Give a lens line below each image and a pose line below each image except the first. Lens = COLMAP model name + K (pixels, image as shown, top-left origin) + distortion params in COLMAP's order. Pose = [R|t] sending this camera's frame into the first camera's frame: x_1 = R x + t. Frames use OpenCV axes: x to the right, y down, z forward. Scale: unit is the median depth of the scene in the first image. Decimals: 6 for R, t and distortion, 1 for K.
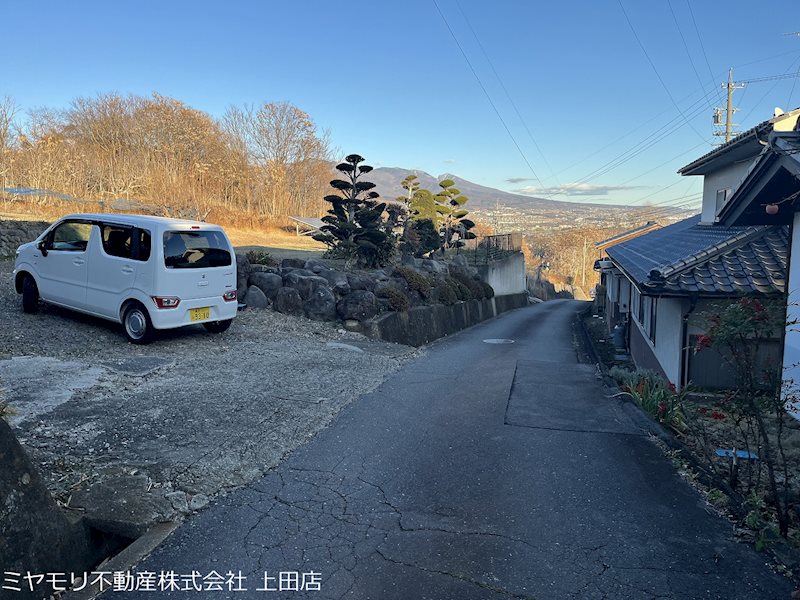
lens RADIAL K [[605.8, 0, 403.0], [0, 605.8, 296.5], [0, 0, 1]] dist [0.094554, -0.123977]
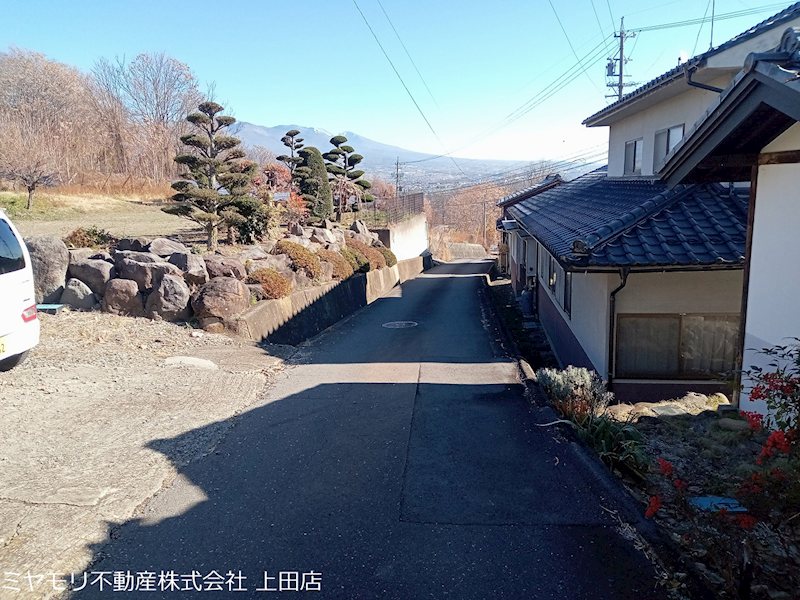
lens RADIAL K [[603.6, 0, 400.0], [0, 603.6, 300.0], [0, 0, 1]] dist [0.121069, -0.189326]
pose [[0.987761, -0.056206, 0.145493, 0.034177], [0.045733, 0.996183, 0.074355, -0.024482], [-0.149117, -0.066791, 0.986561, 0.153426]]
